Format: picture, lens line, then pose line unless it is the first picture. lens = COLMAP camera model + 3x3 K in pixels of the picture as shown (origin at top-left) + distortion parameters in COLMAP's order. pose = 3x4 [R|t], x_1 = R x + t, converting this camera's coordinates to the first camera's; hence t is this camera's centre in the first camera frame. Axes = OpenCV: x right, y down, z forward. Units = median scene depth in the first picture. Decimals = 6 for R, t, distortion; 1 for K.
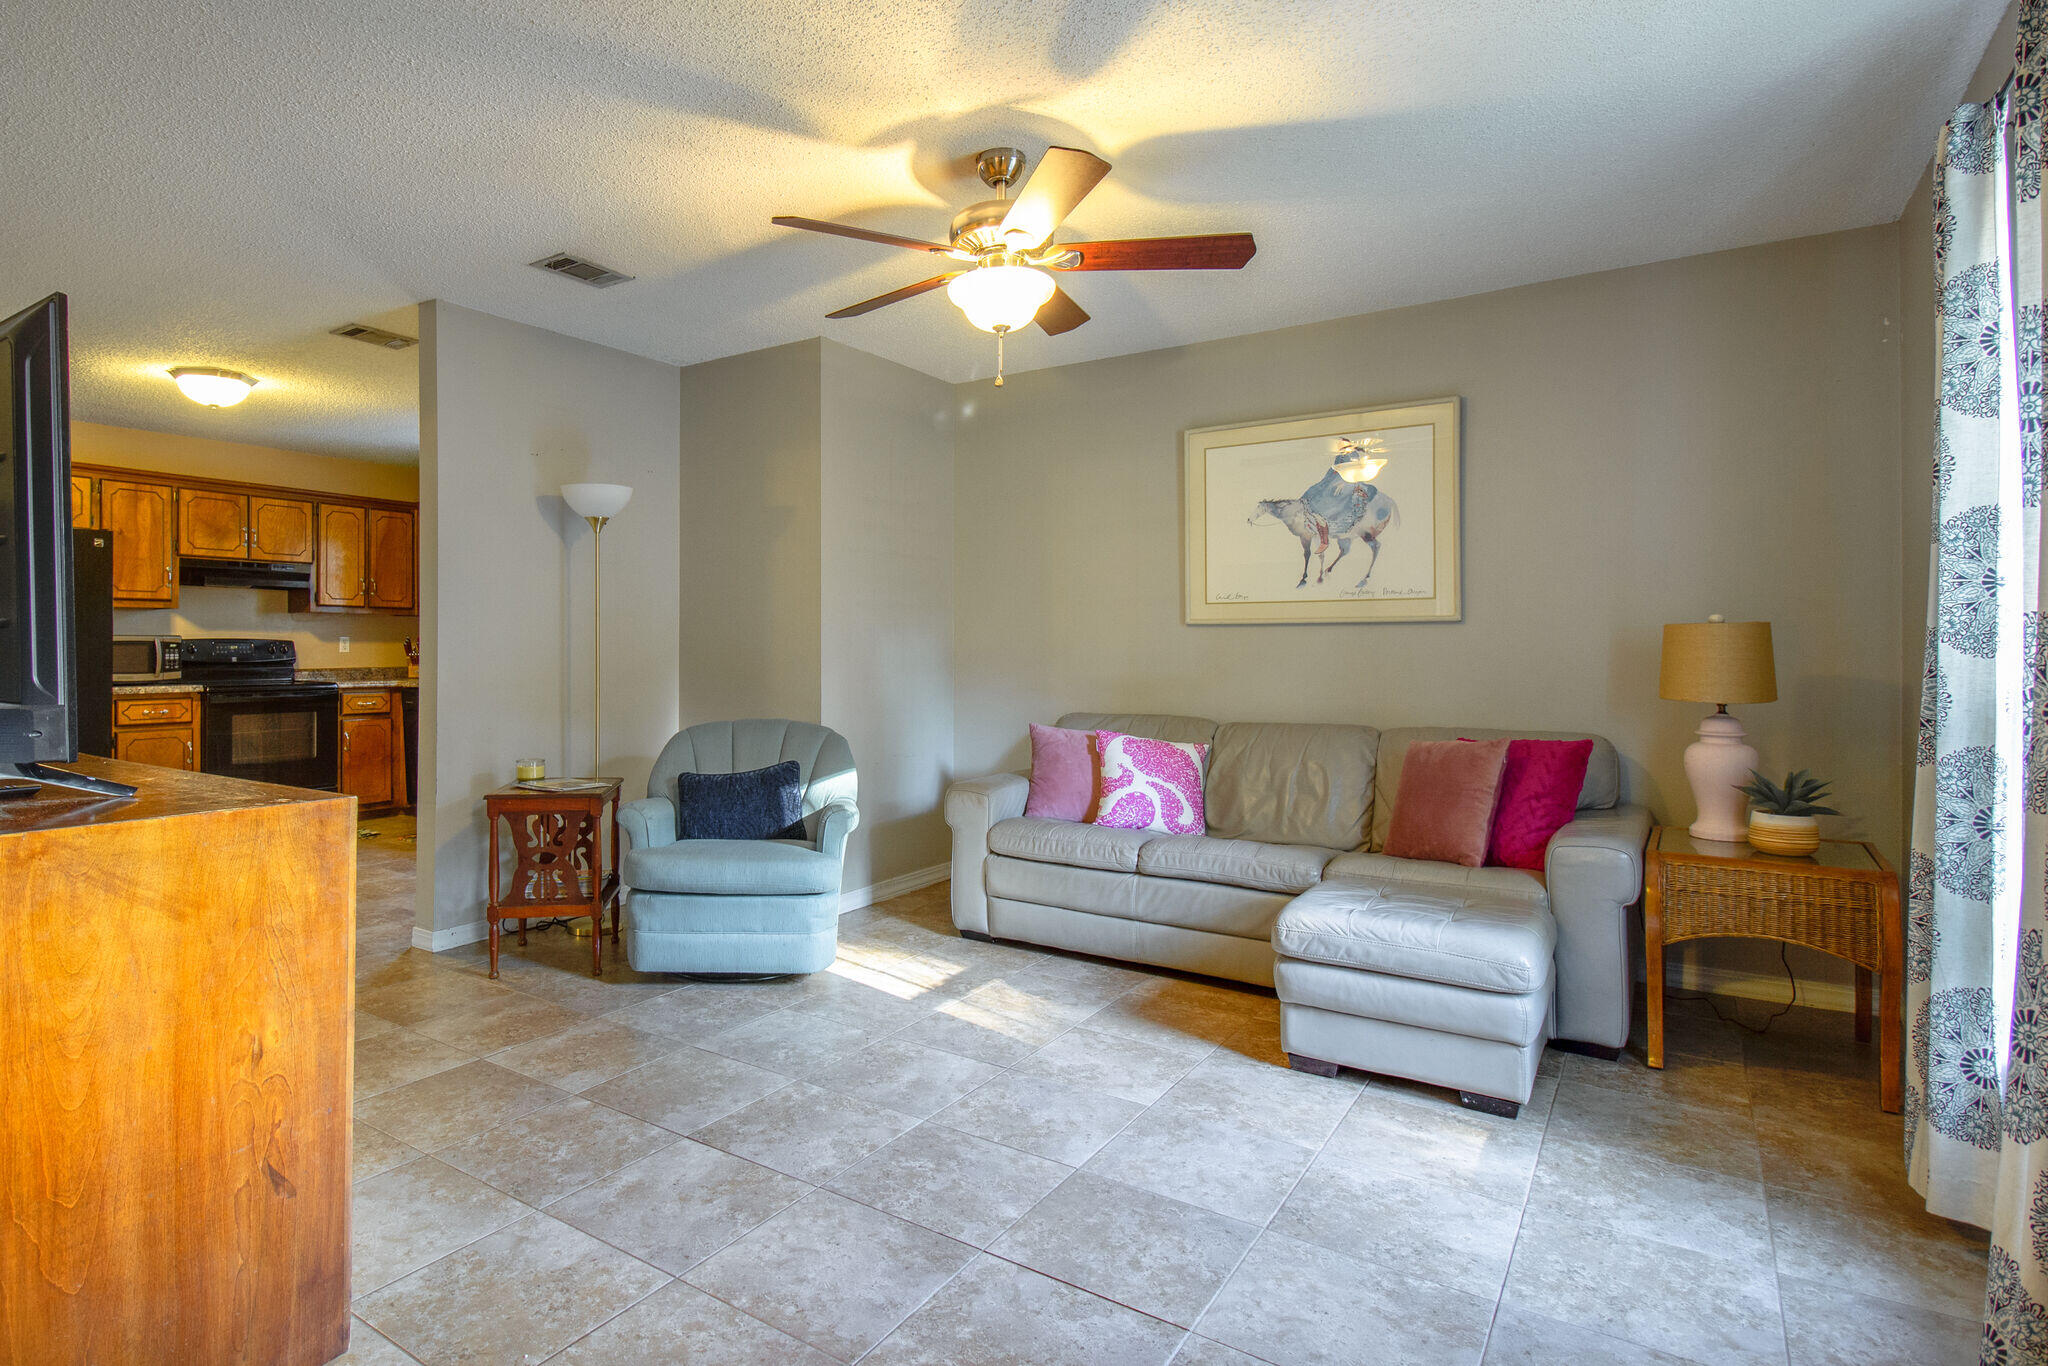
lens RADIAL K [[1085.6, 0, 900.3], [0, 1085.6, 635.6], [0, 0, 1]] dist [-0.000800, -0.002793]
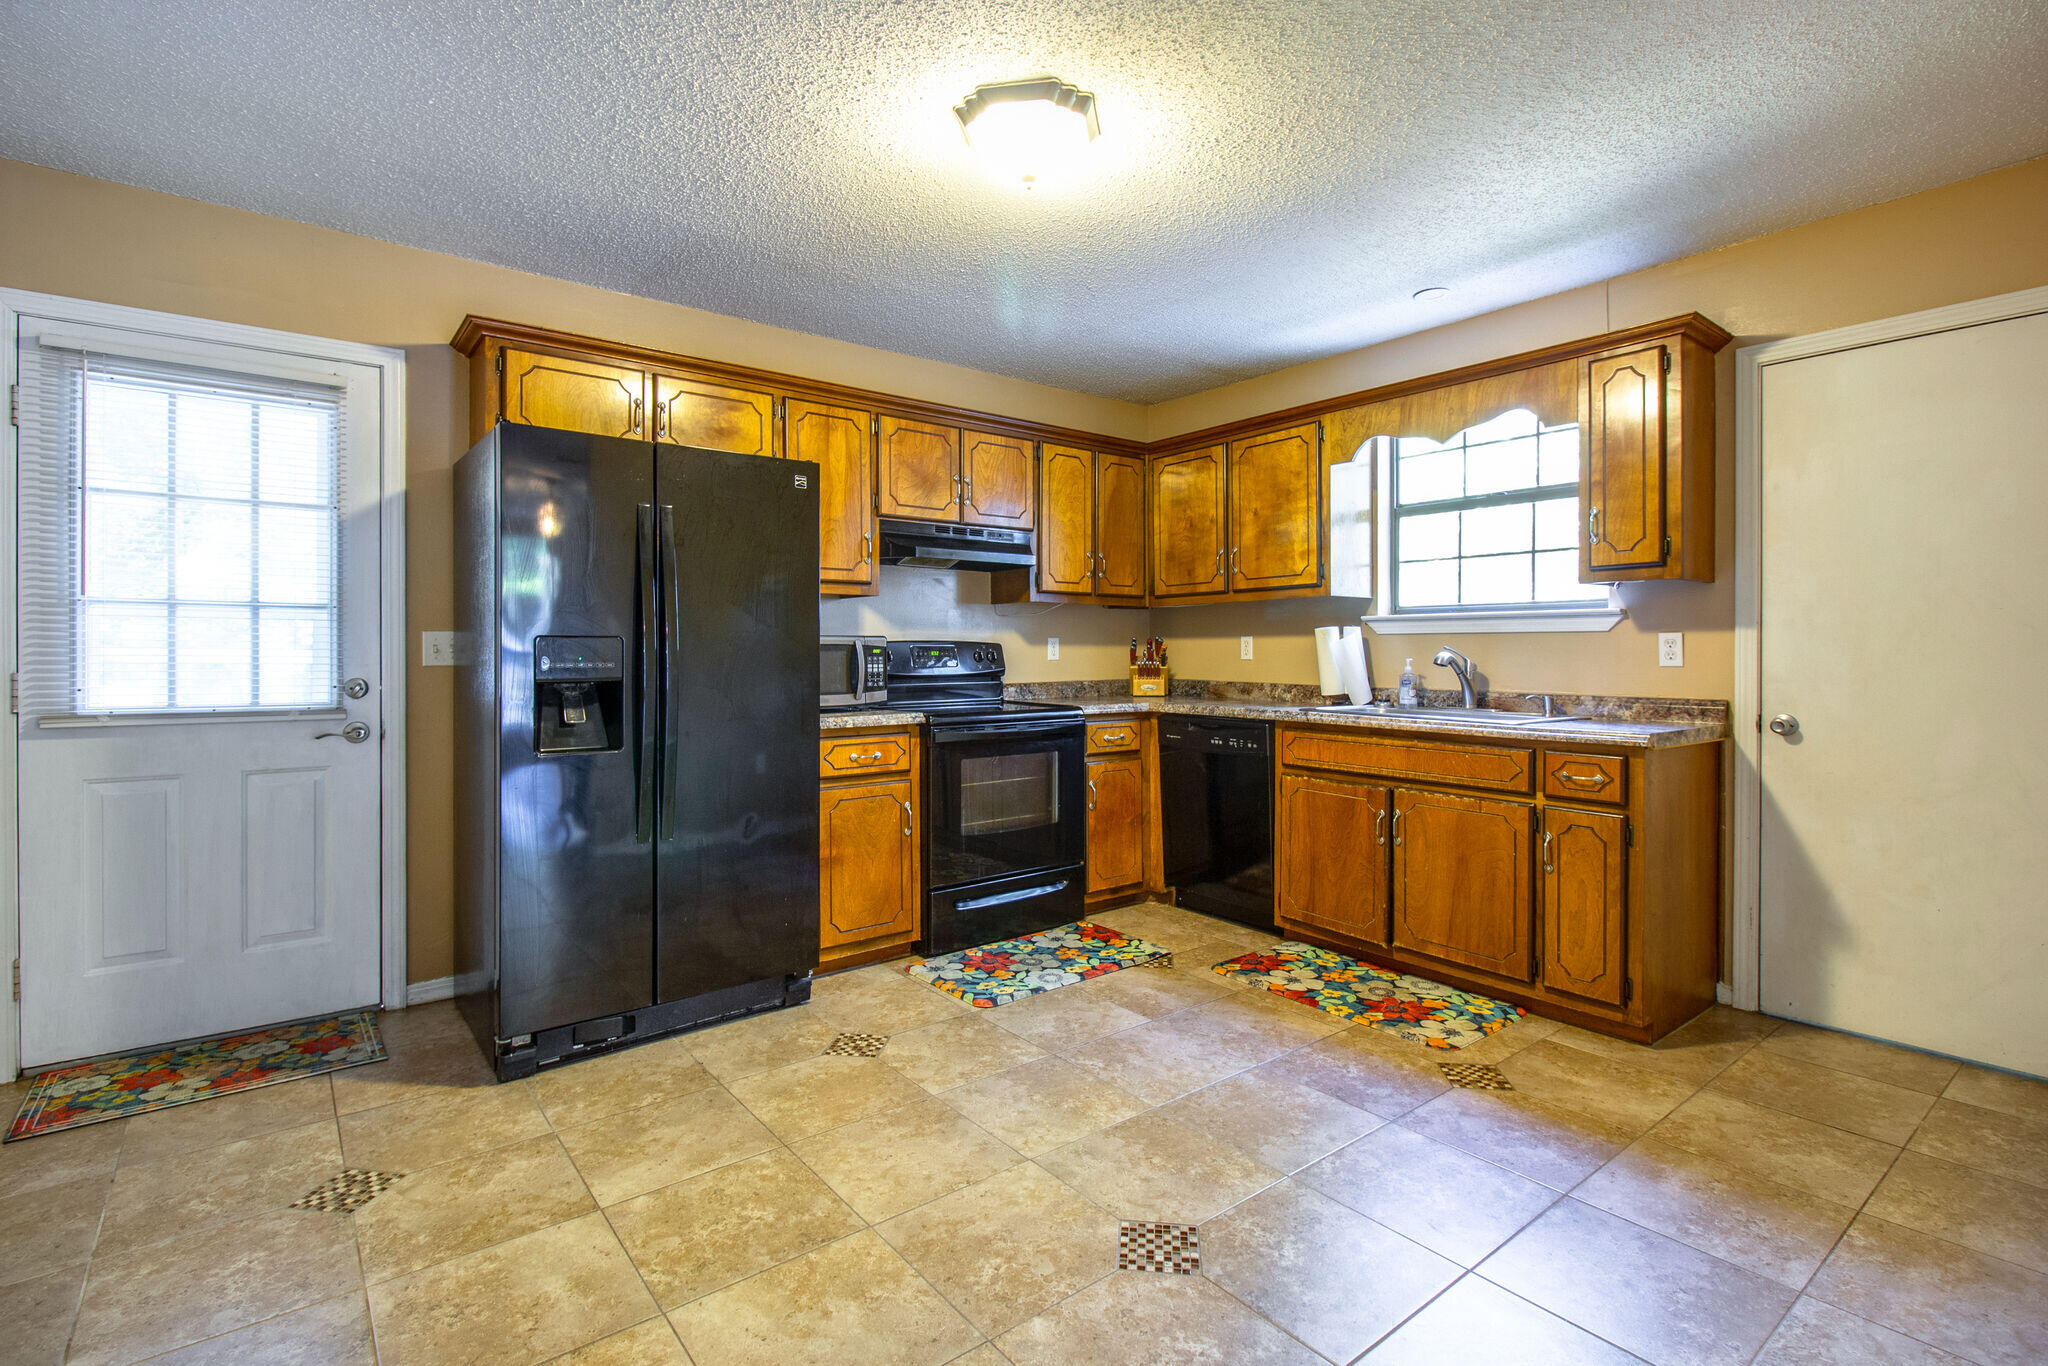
lens RADIAL K [[961.8, 0, 1026.3], [0, 961.8, 646.7], [0, 0, 1]] dist [0.001190, -0.000162]
pose [[0.961027, -0.002129, -0.276447, -0.401825], [0.004461, 0.999960, 0.007810, 0.002253], [0.276420, -0.008739, 0.960997, 0.442114]]
